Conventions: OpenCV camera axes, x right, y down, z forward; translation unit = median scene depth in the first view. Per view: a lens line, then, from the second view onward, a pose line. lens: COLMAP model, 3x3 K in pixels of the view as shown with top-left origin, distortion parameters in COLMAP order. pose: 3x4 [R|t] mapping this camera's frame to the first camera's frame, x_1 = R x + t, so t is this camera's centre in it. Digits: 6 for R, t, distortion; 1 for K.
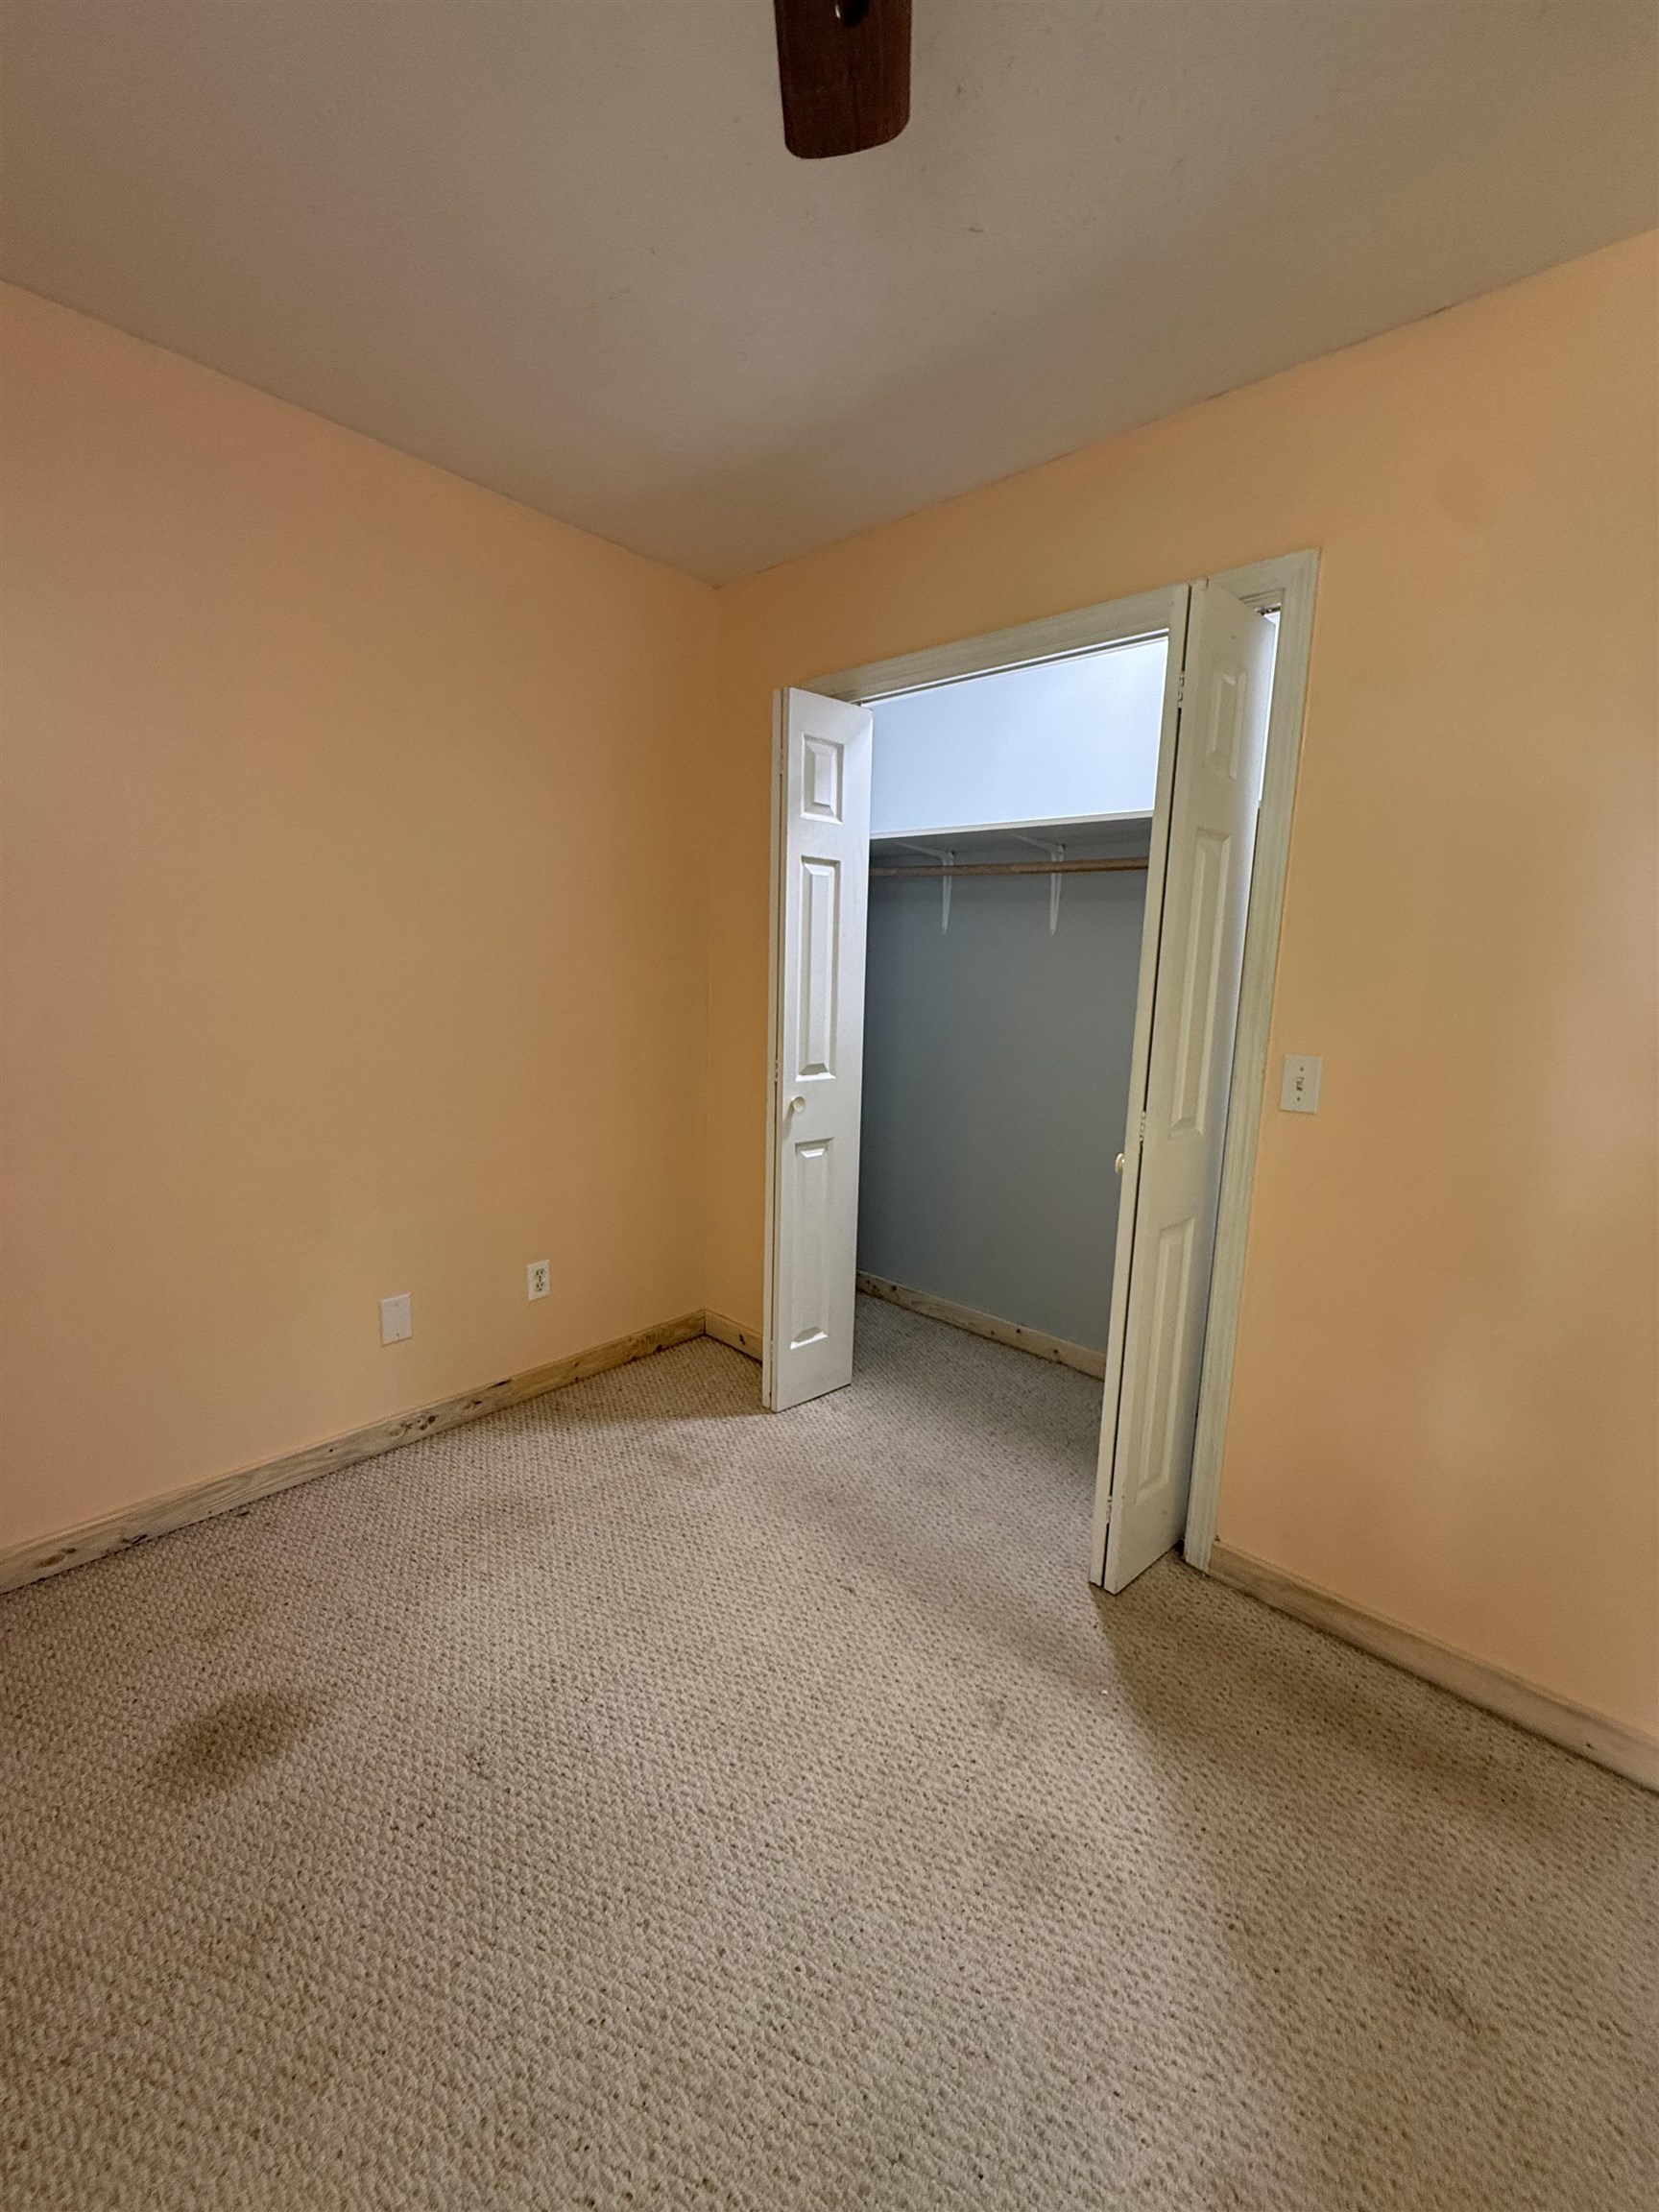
lens RADIAL K [[884.8, 0, 831.6], [0, 884.8, 1103.6], [0, 0, 1]] dist [0.000695, 0.000013]
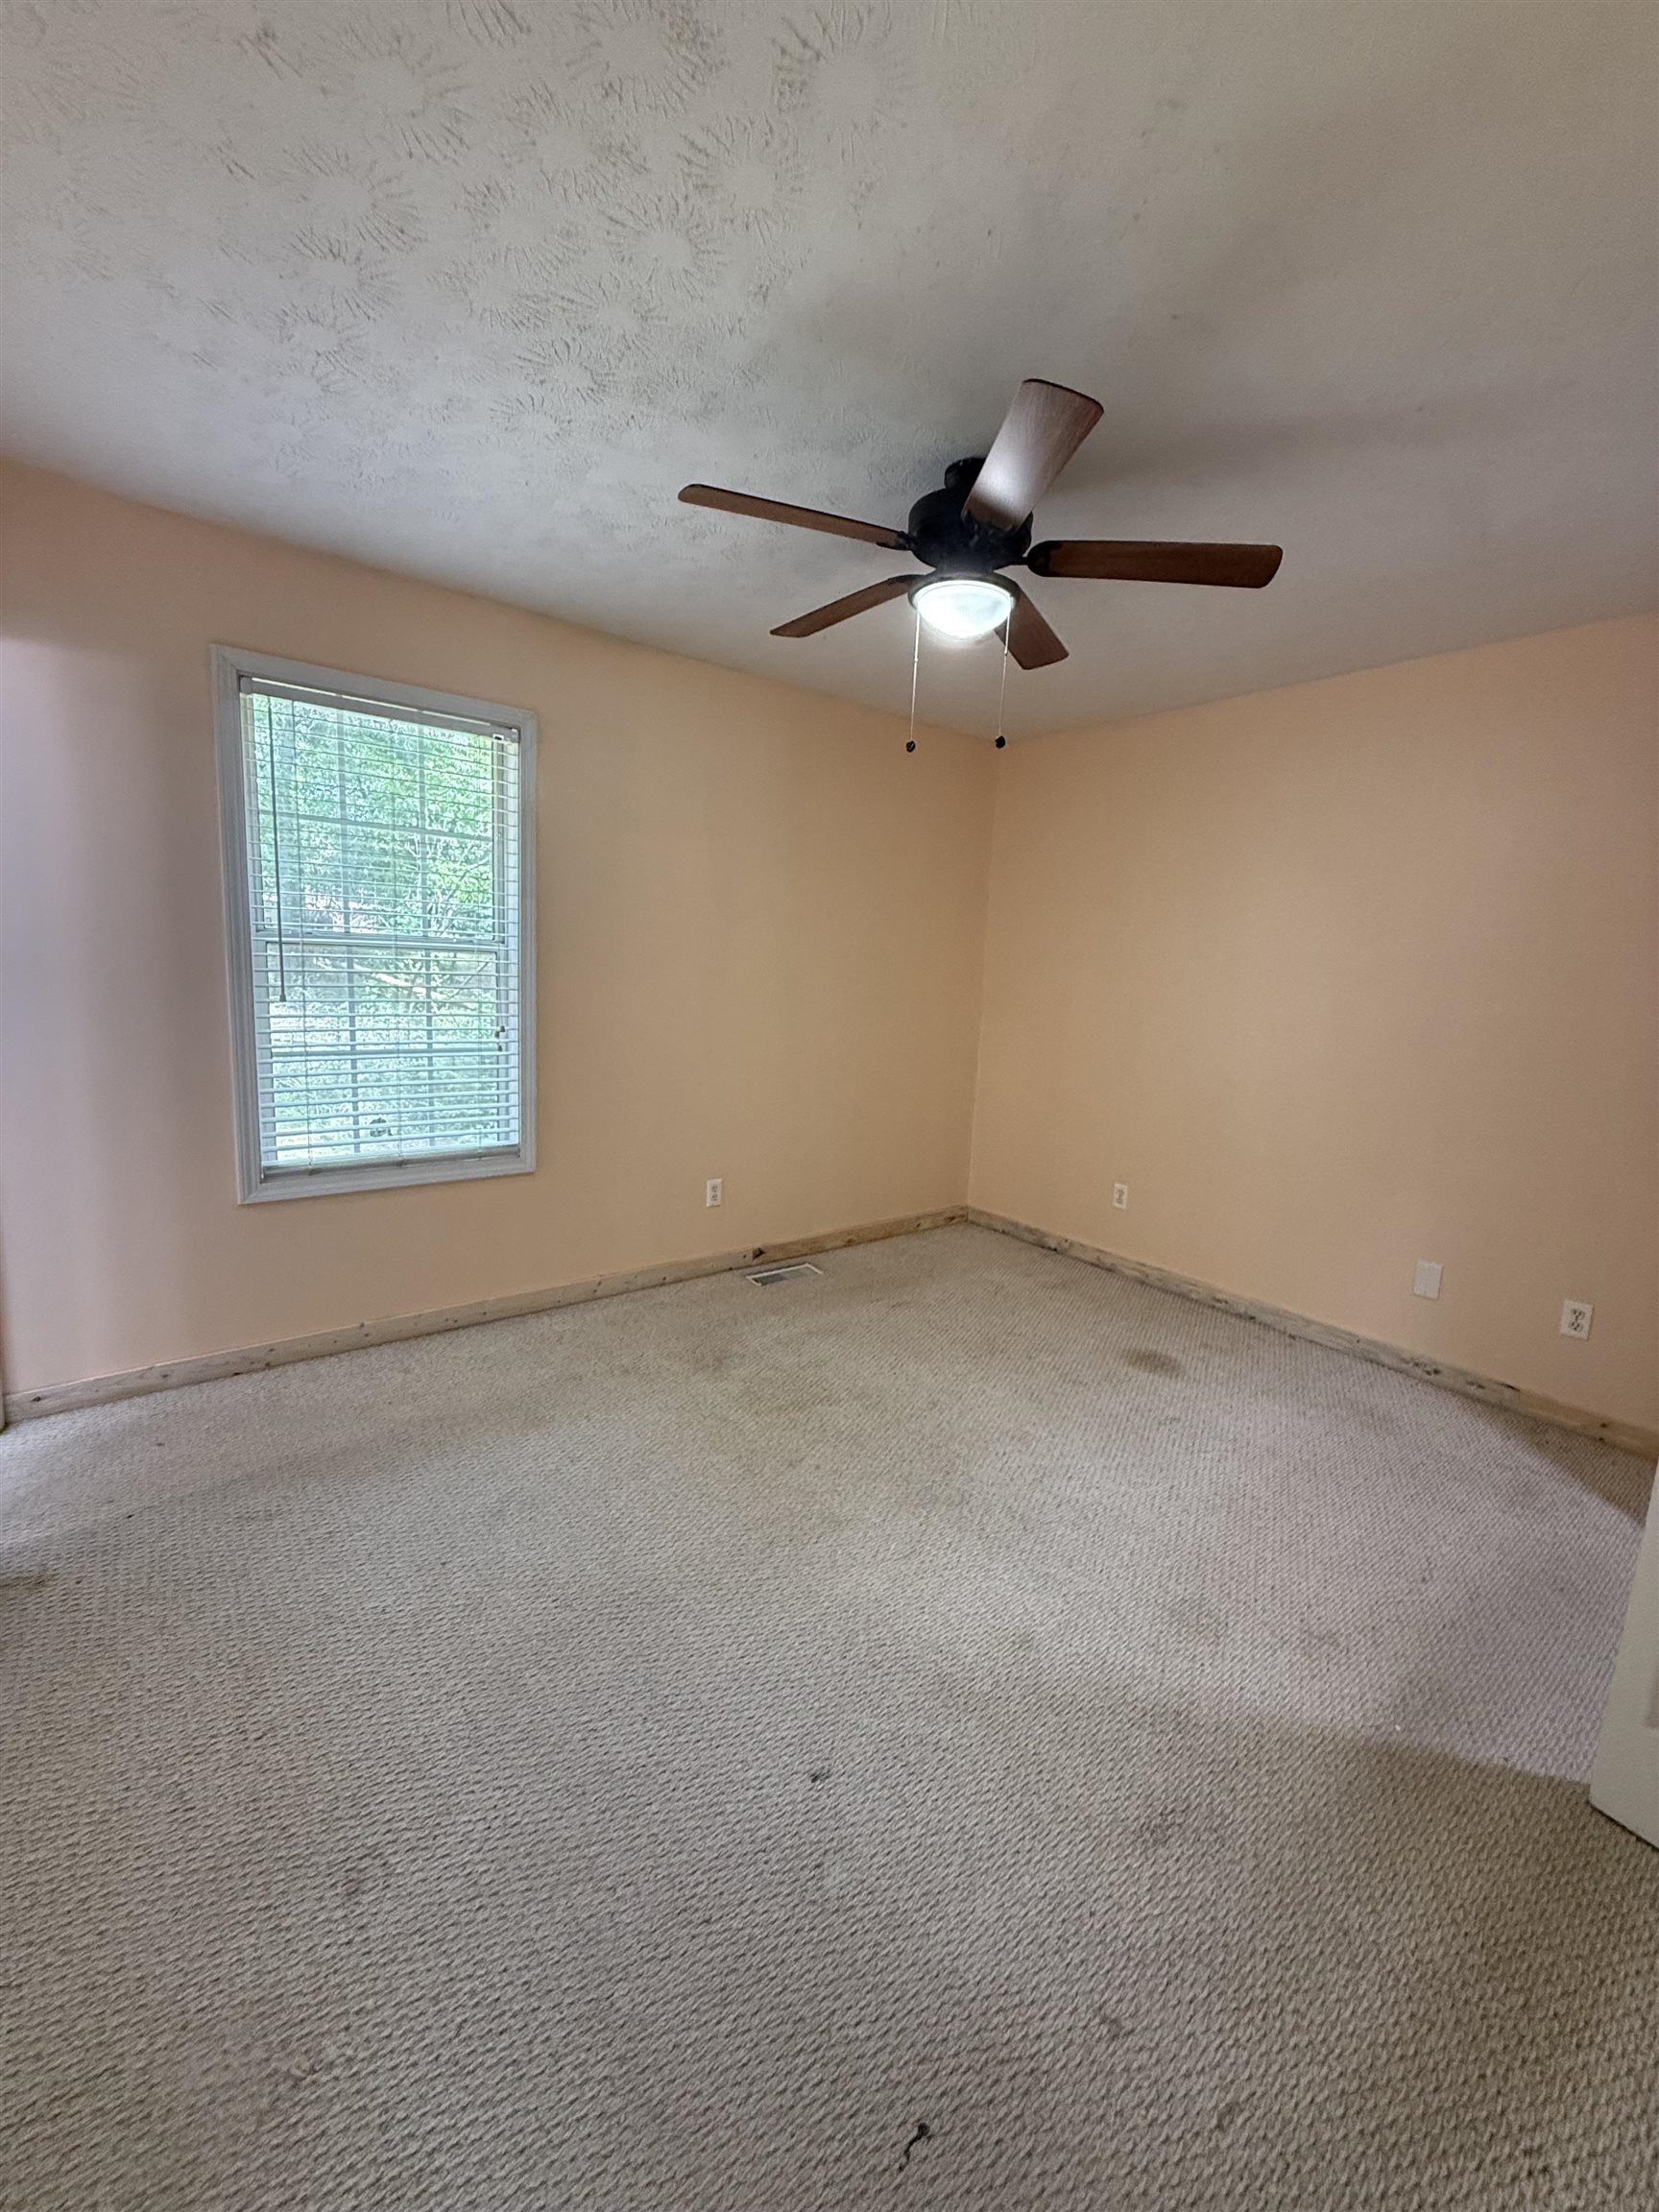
lens RADIAL K [[884.8, 0, 830.8], [0, 884.8, 1101.8], [0, 0, 1]] dist [0.000695, 0.000013]
pose [[-0.164131, 0.113747, -0.979858, 1.029969], [-0.212179, 0.966008, 0.147681, -0.024854], [0.963349, 0.232144, -0.134417, 0.276915]]
